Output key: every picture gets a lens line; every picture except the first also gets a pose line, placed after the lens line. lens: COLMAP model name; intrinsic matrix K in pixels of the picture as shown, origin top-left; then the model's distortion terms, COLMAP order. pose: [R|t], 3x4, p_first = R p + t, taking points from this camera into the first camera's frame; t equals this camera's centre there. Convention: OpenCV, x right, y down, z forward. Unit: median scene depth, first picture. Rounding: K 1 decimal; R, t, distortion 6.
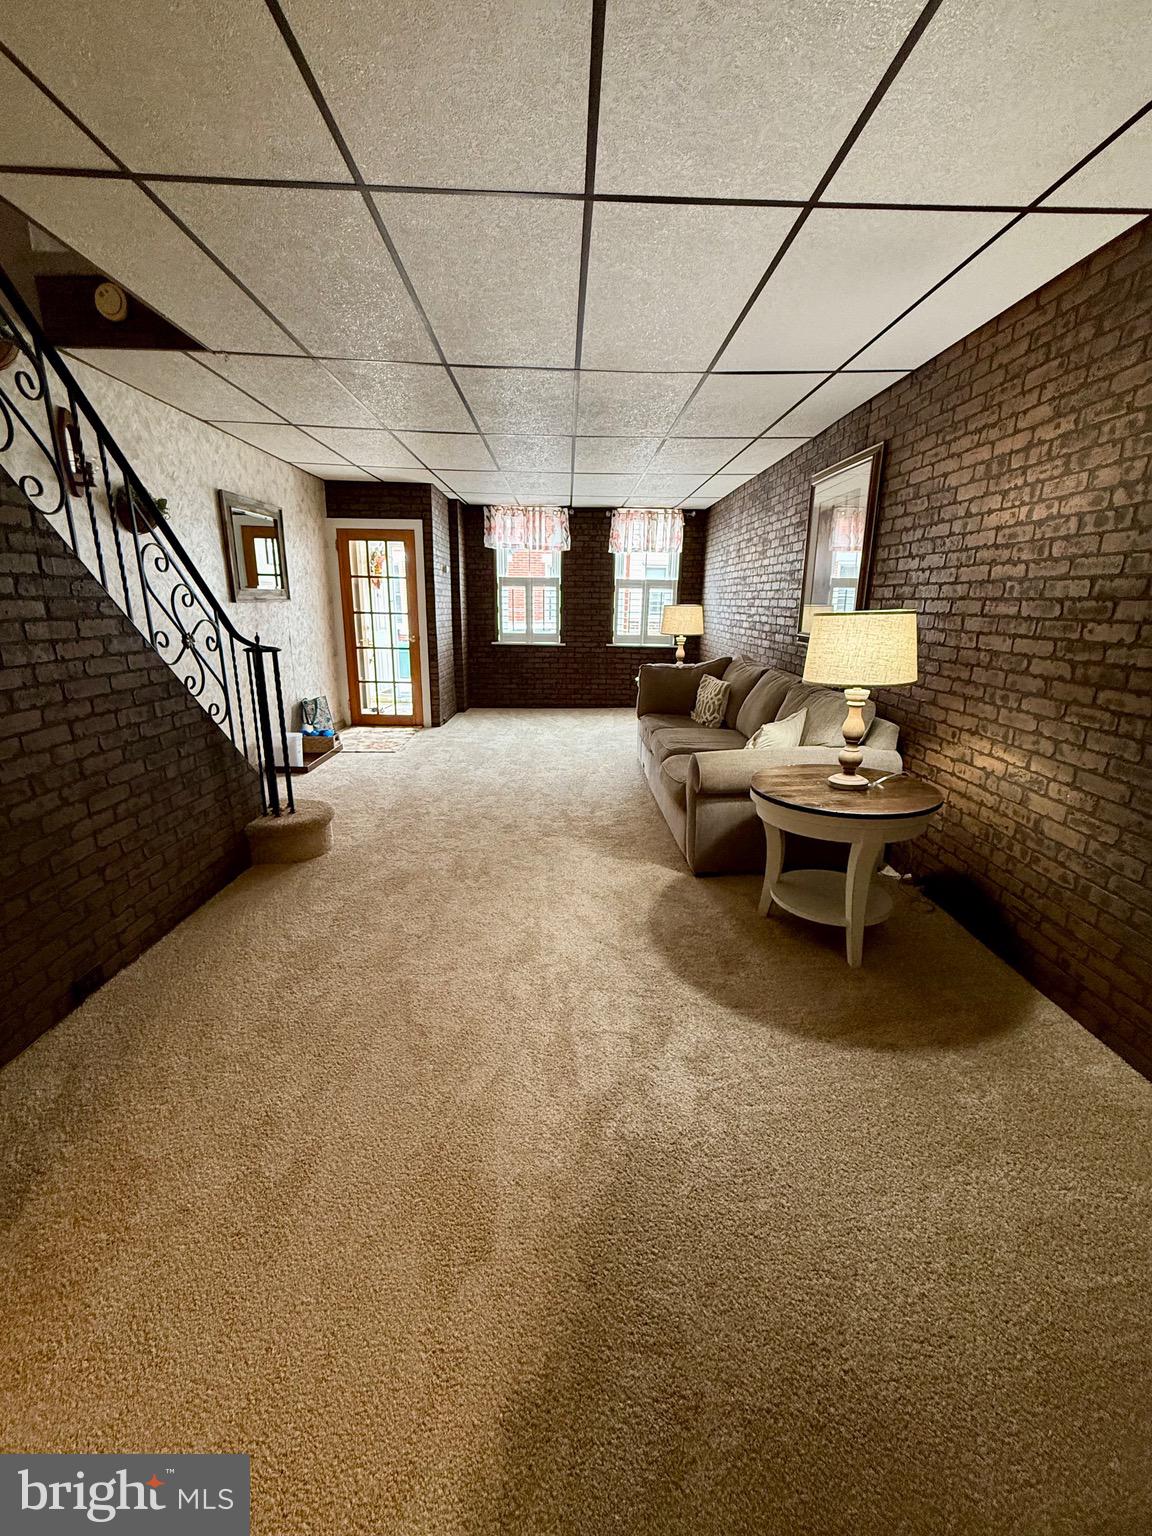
lens RADIAL K [[619.0, 0, 581.9], [0, 619.0, 762.6], [0, 0, 1]] dist [-0.000687, 0.000249]
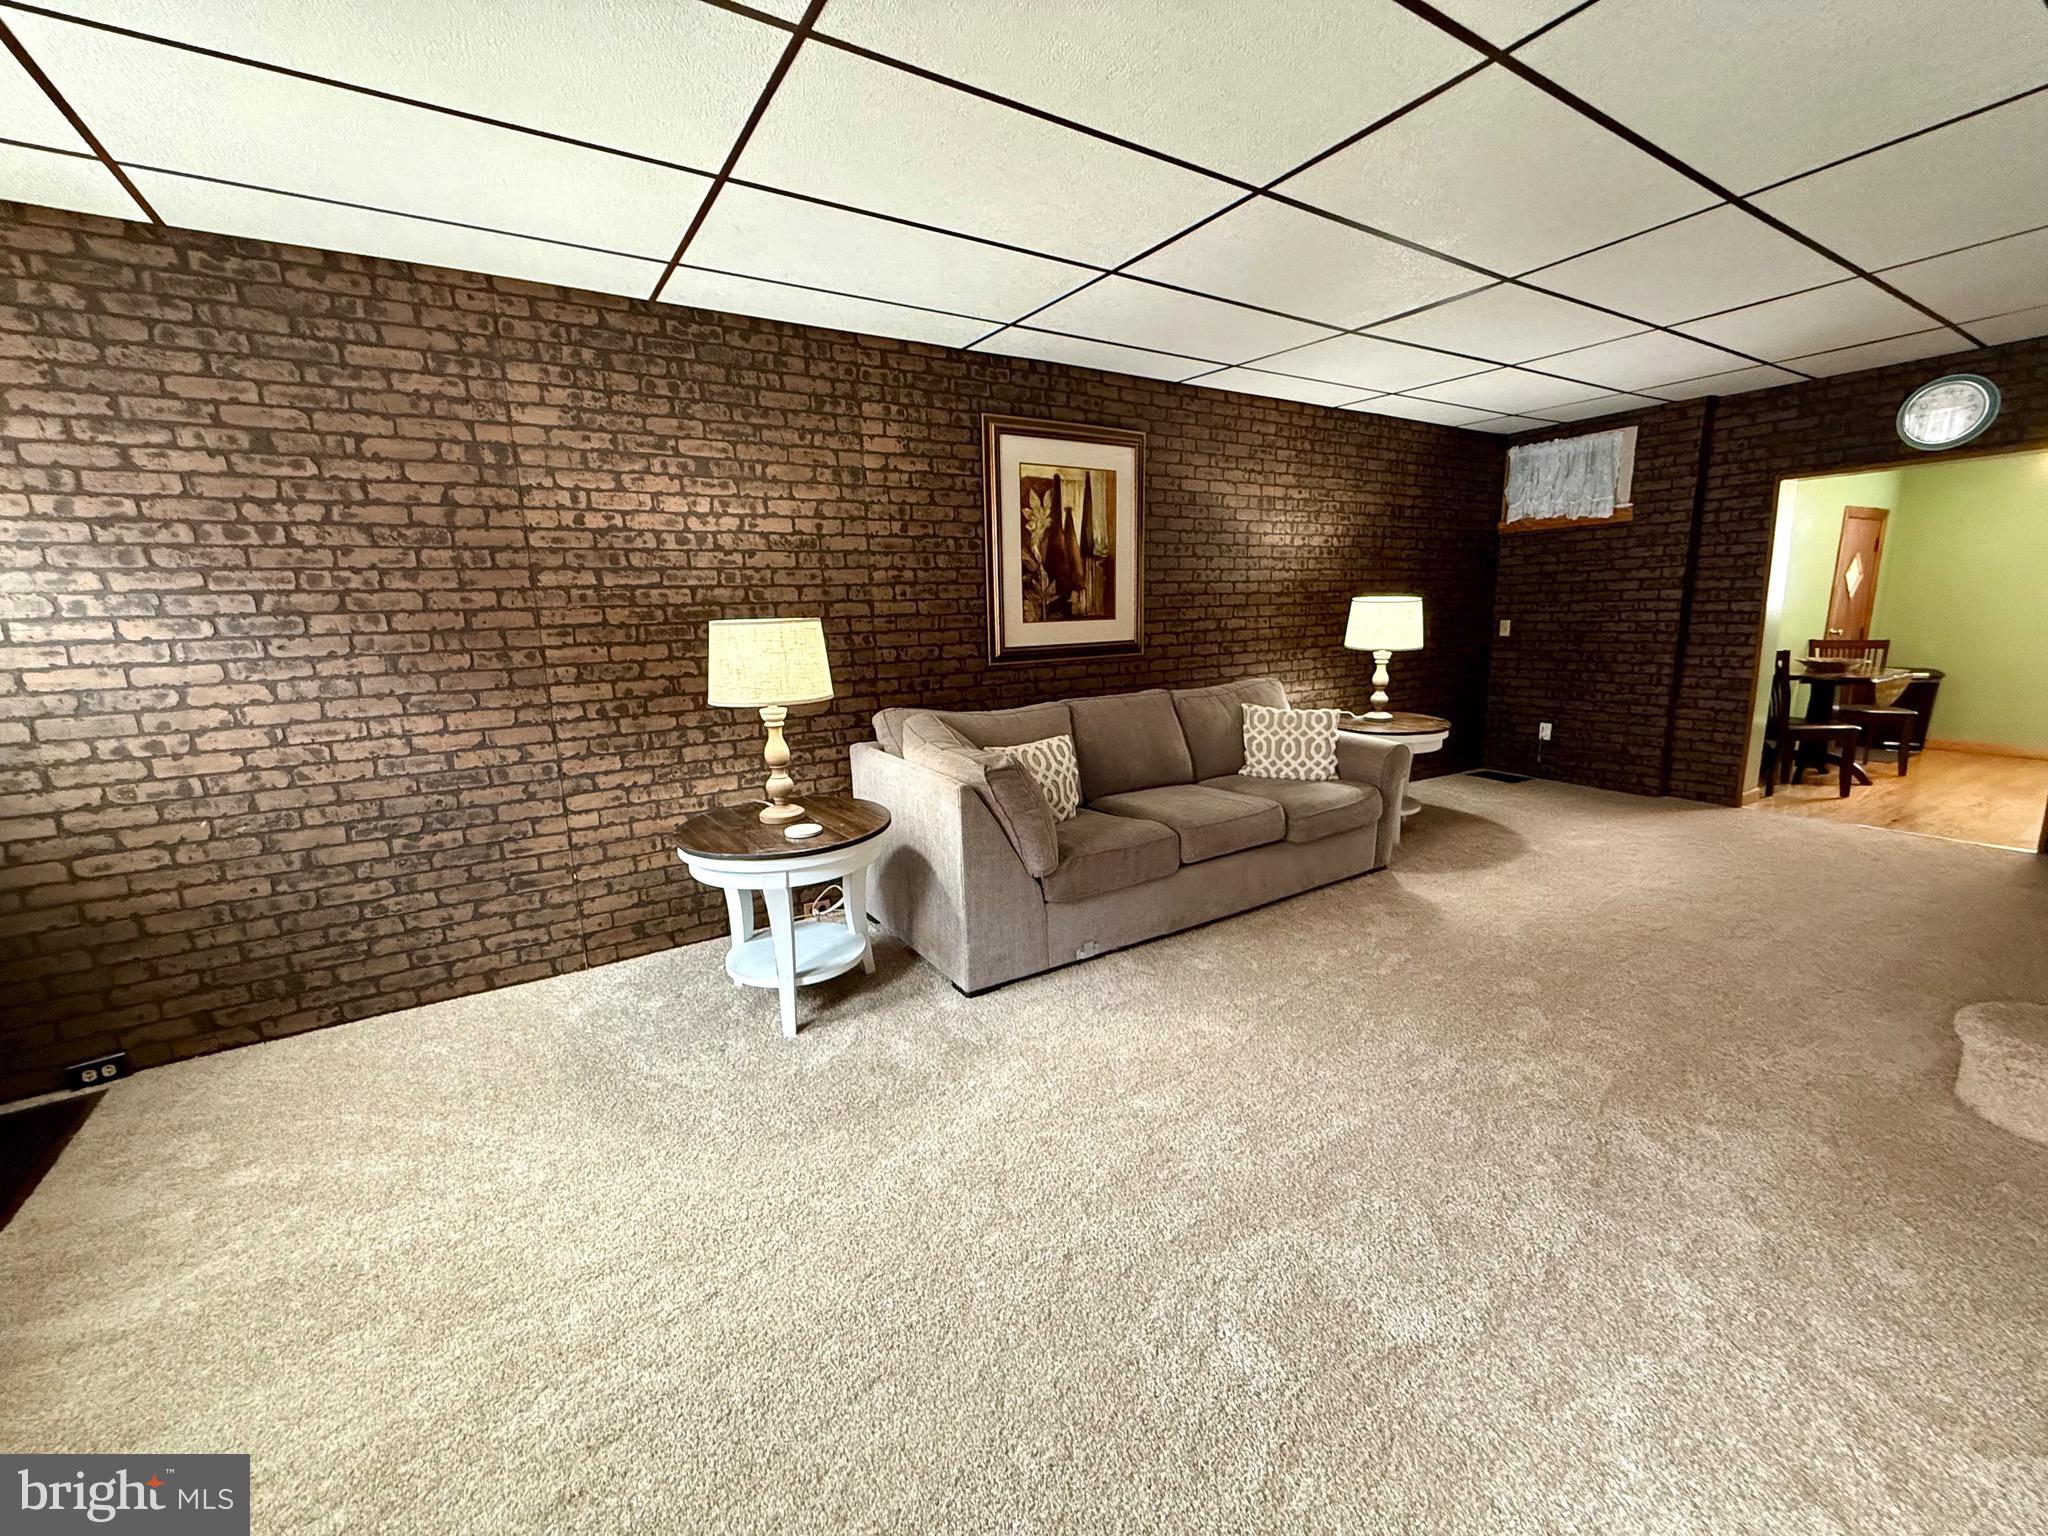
lens RADIAL K [[825.3, 0, 1024.0], [0, 825.3, 771.7], [0, 0, 1]] dist [-0.000687, 0.000249]
pose [[-0.525072, -0.173859, 0.833110, -0.792377], [0.234156, 0.911618, 0.337821, -0.322810], [-0.818212, 0.372458, -0.437955, 1.161804]]
